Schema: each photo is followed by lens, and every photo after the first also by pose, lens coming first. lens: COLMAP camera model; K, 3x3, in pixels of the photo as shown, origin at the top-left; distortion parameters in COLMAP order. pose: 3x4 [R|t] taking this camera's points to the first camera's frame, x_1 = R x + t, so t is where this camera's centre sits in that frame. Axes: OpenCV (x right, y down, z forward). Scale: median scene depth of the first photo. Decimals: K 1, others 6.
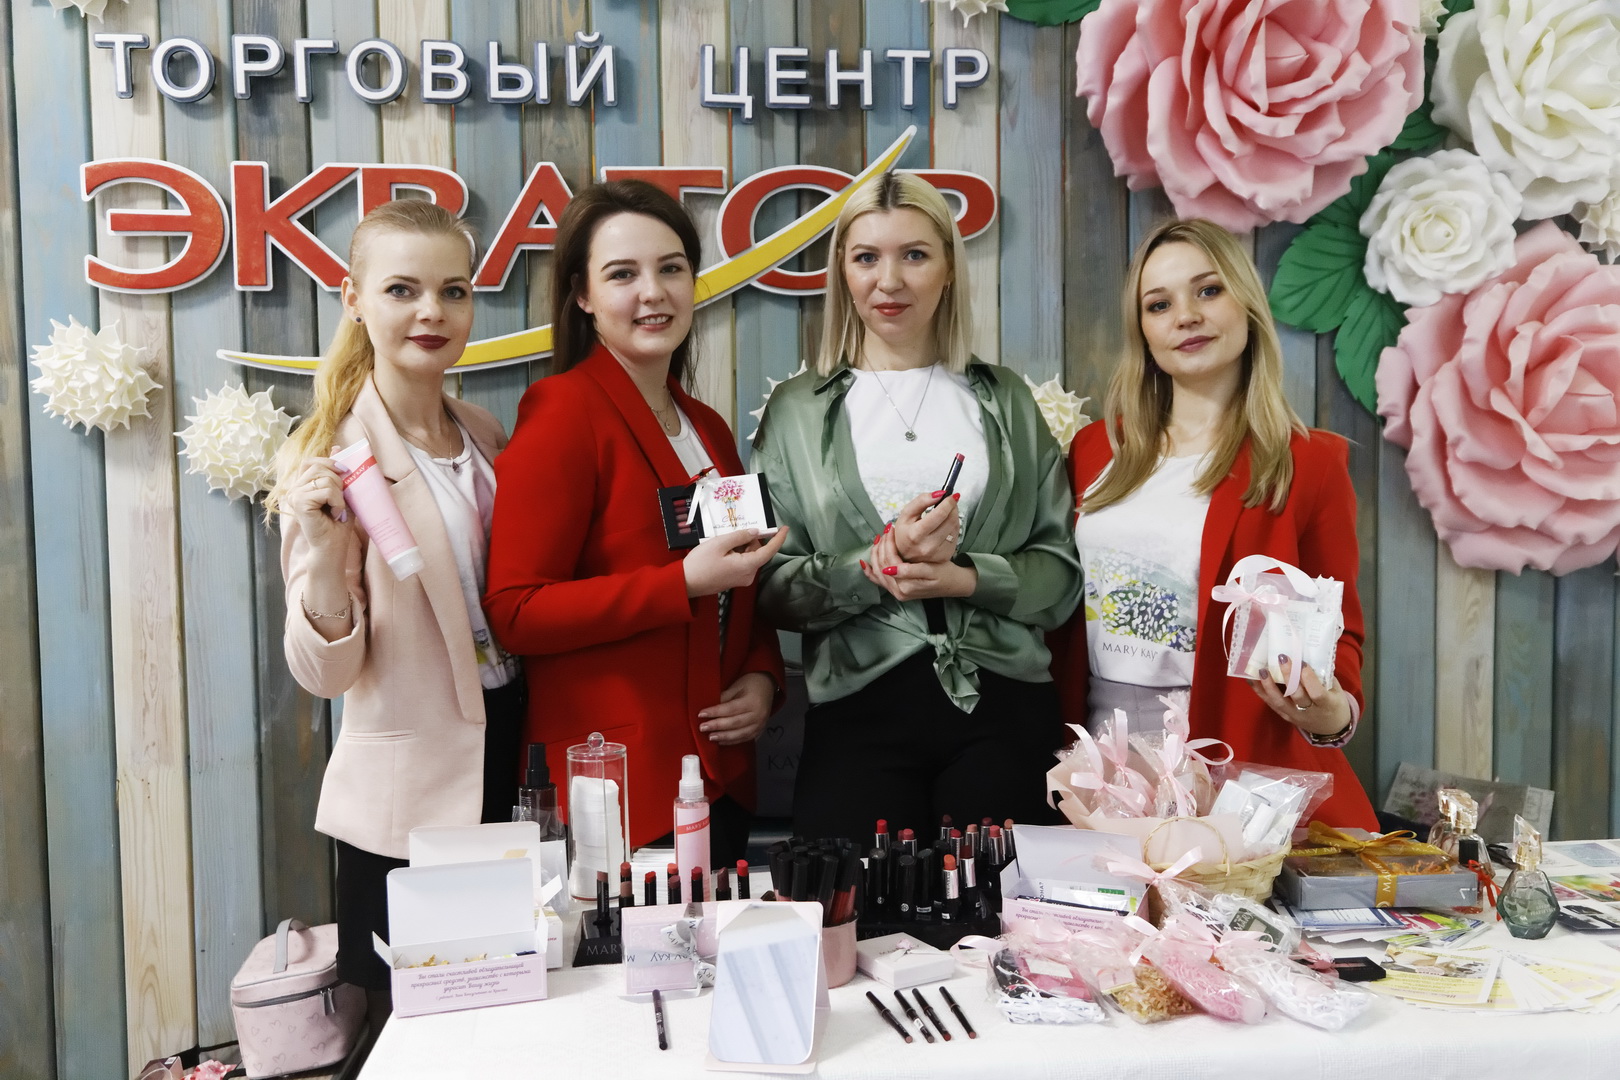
lens RADIAL K [[1548.5, 0, 810.0], [0, 1548.5, 540.0], [0, 0, 1]] dist [0.005165, 0.003618]
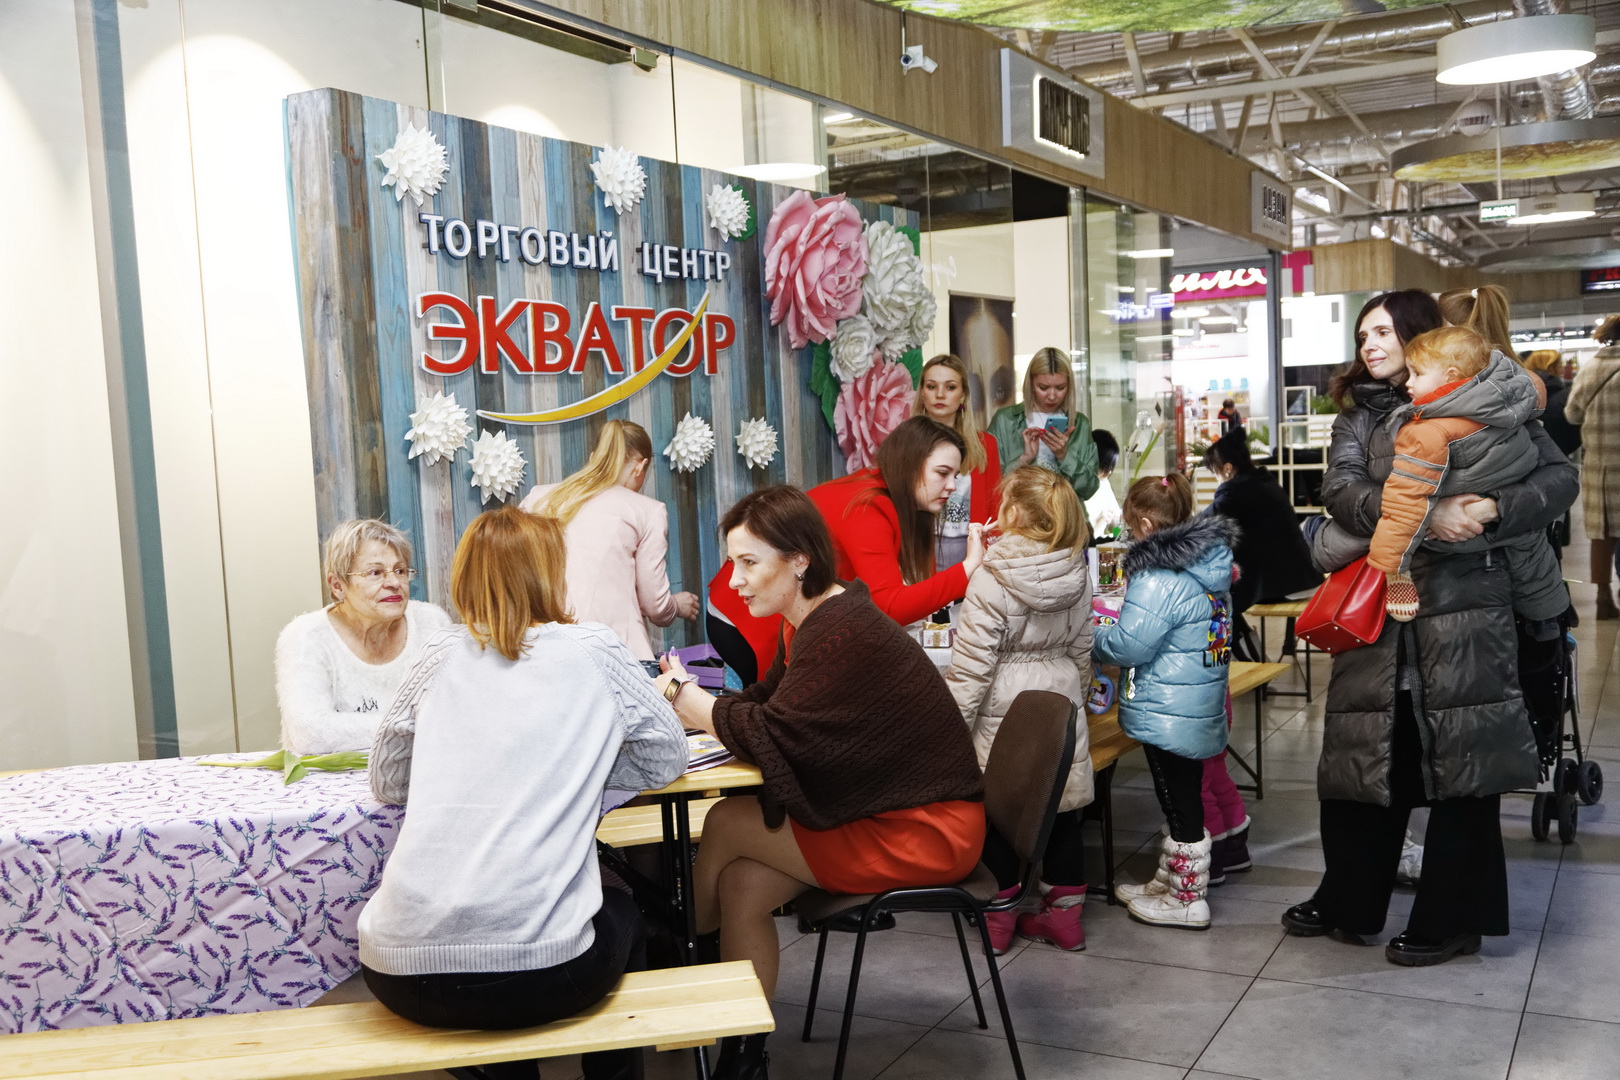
lens RADIAL K [[1570.1, 0, 810.0], [0, 1570.1, 540.0], [0, 0, 1]] dist [-0.000930, -0.000391]
pose [[0.582094, -0.078409, 0.809332, -1.480811], [0.084453, 0.995787, 0.035732, -0.016878], [-0.808724, 0.047551, 0.586264, -0.233930]]
